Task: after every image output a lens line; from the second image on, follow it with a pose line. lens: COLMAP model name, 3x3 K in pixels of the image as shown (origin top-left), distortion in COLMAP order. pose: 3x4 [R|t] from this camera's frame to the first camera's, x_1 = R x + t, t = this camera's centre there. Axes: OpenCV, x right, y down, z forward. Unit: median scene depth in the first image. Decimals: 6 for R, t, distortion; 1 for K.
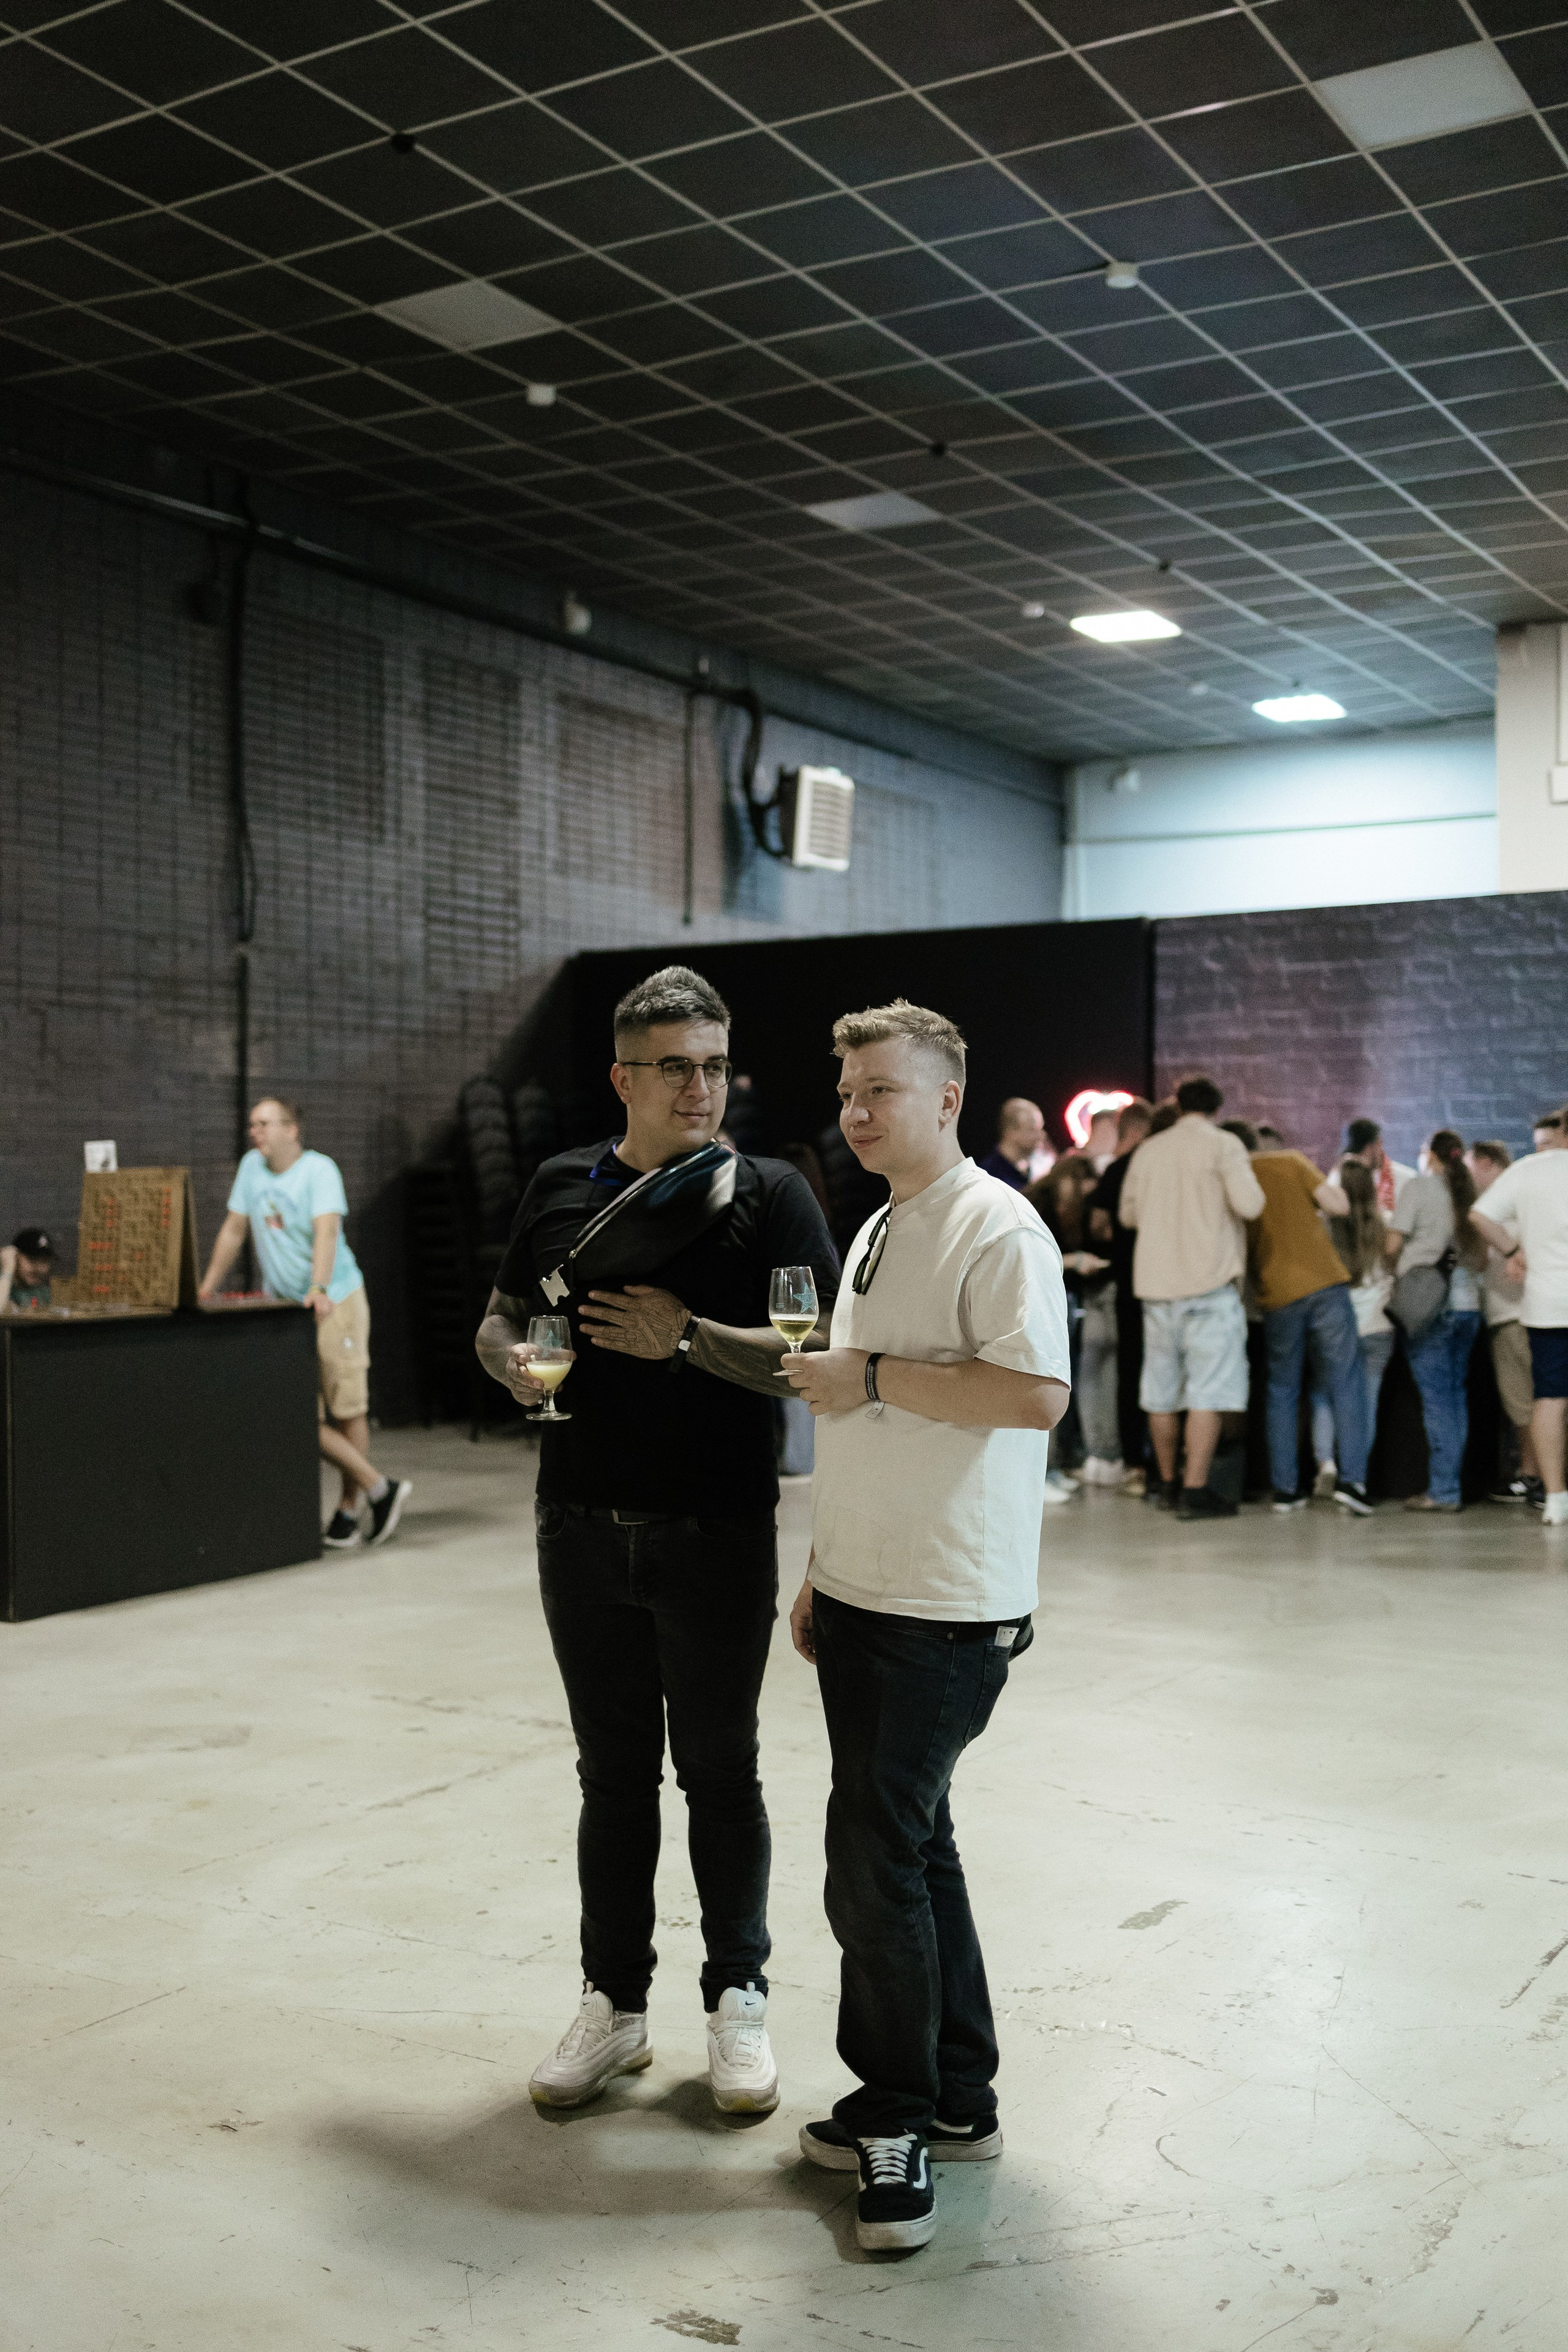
lens RADIAL K [[2554.5, 0, 782.5], [0, 2554.5, 1143.2], [0, 0, 1]] dist [-0.003808, -0.001715]
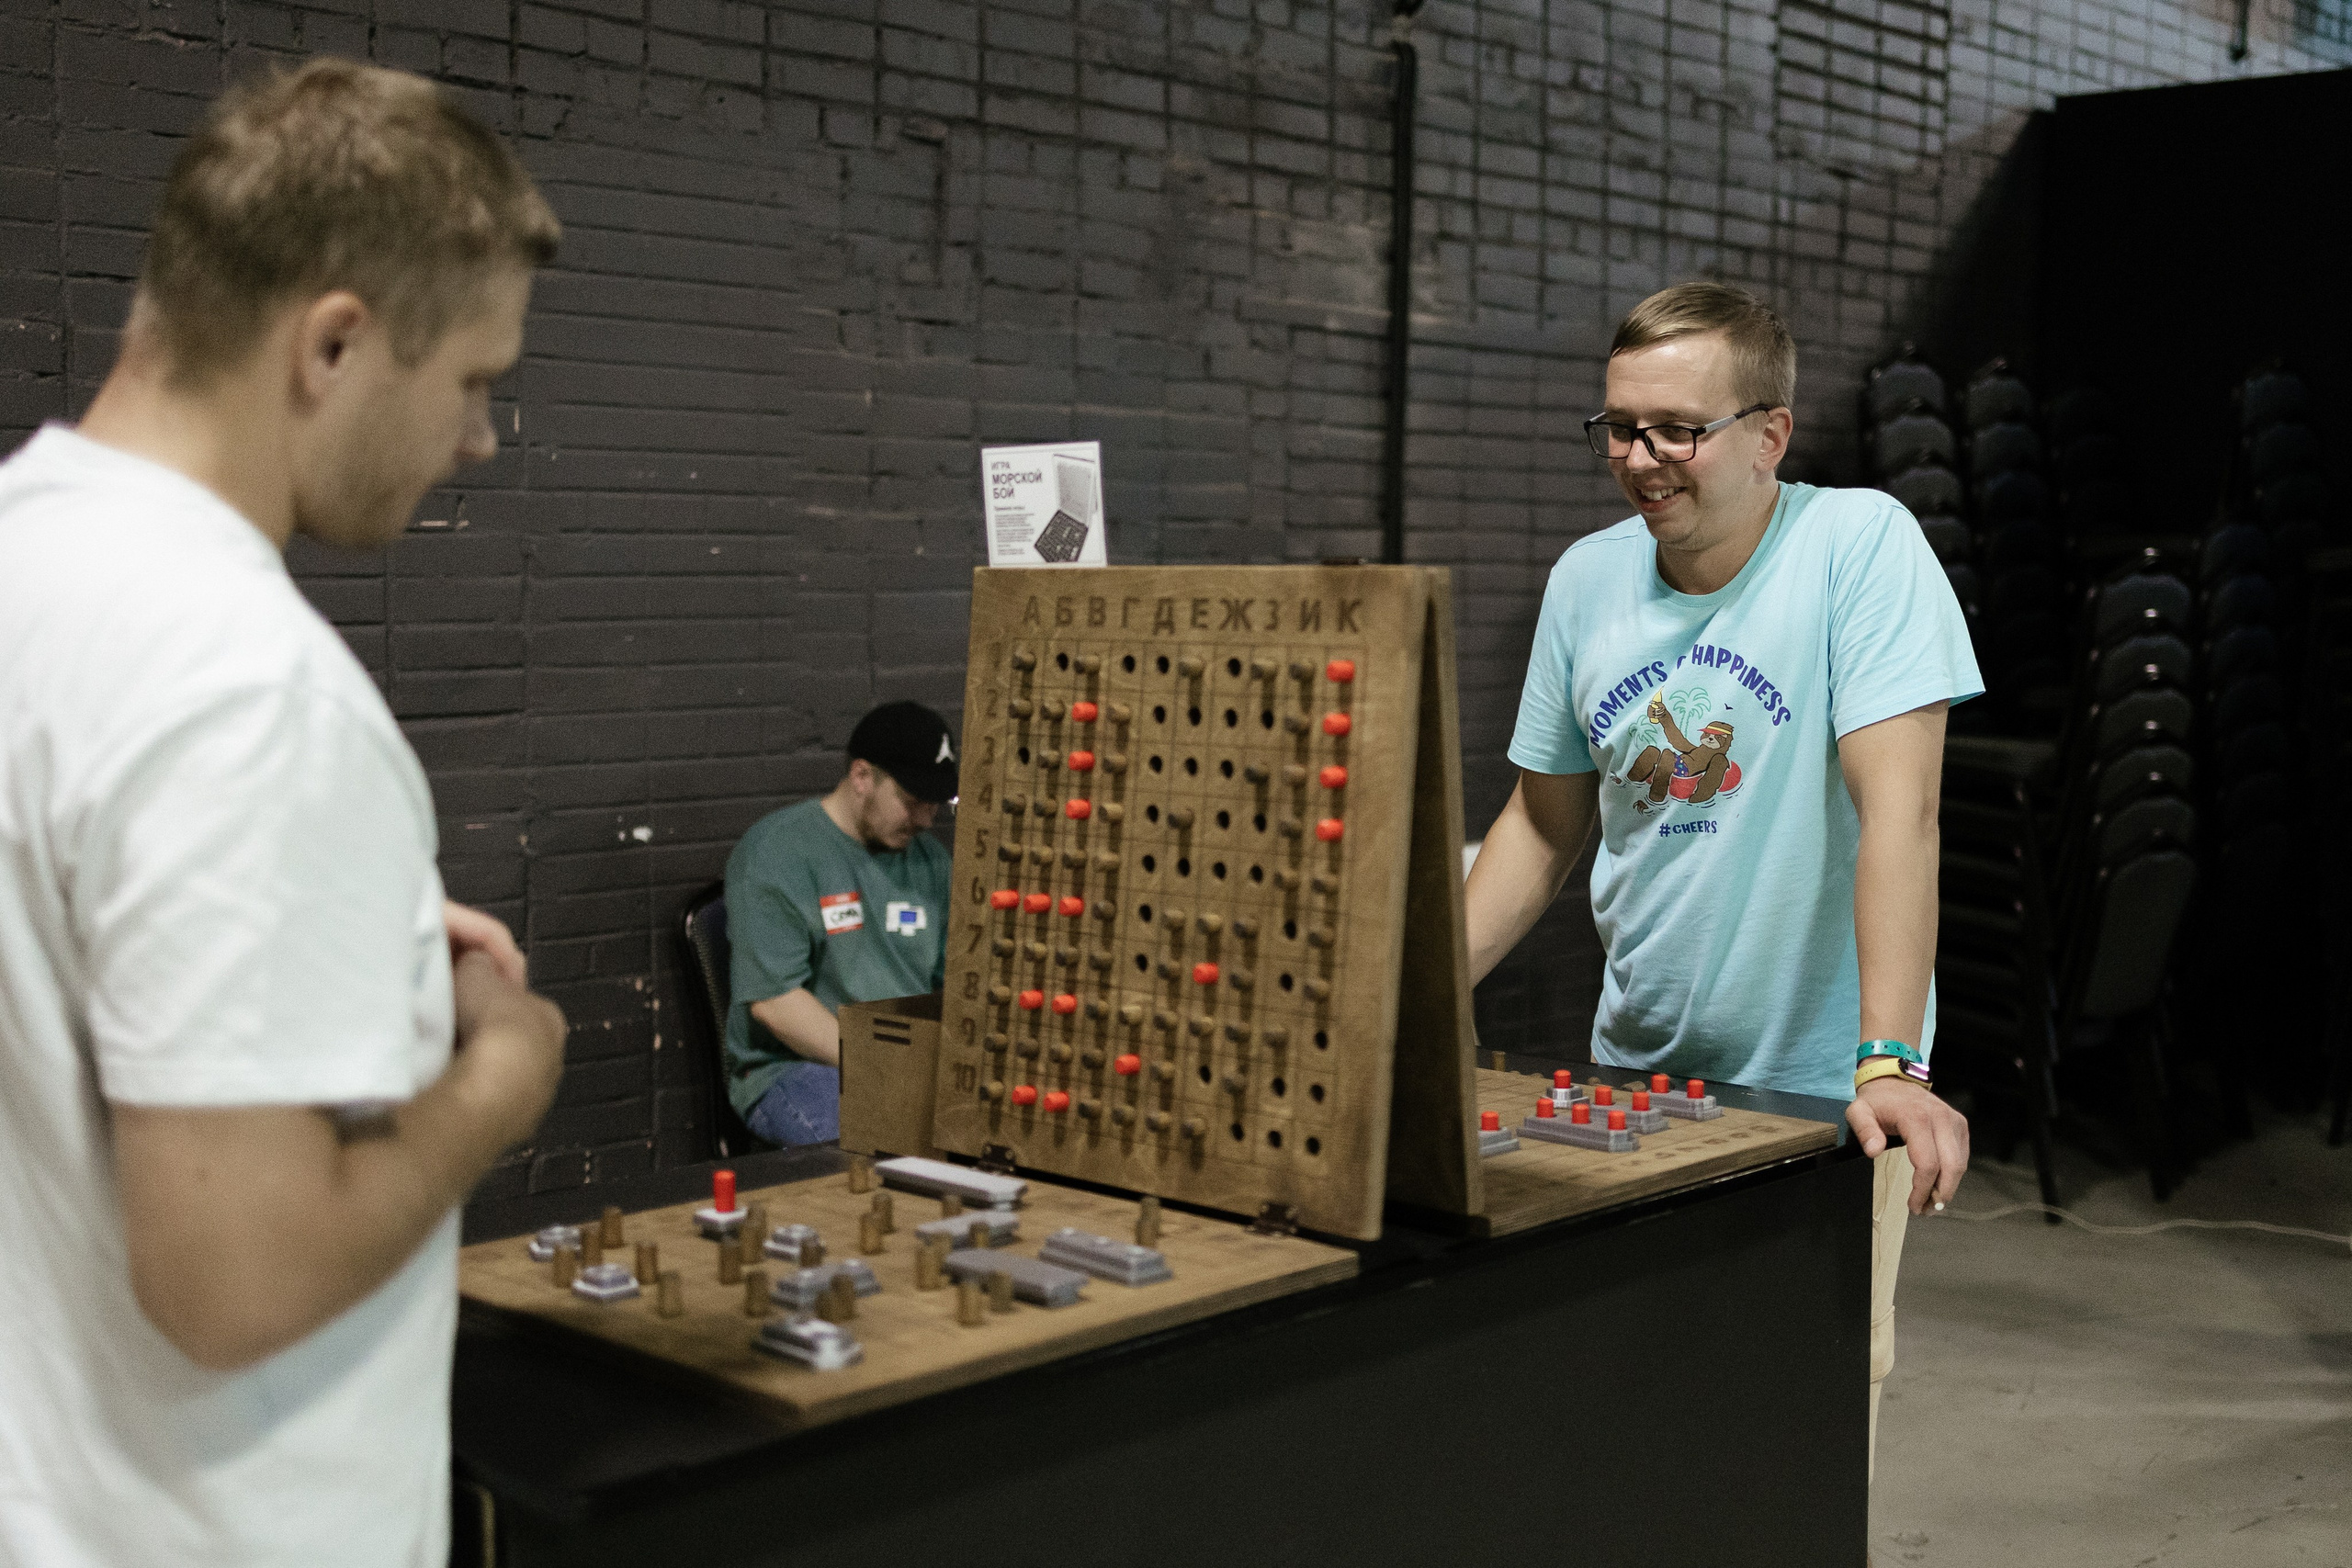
lens RADIAL K [[2858.2, 0, 1176.0], [0, 2858.2, 784.0], [0, 0, 1]] dist [-0.008705, -0.007123]
pose [[0.972717, 0.039280, -0.228646, -0.133702], [-0.016889, 0.994937, 0.099073, 0.003082], [0.231380, -0.092509, 0.968455, 0.513699]]
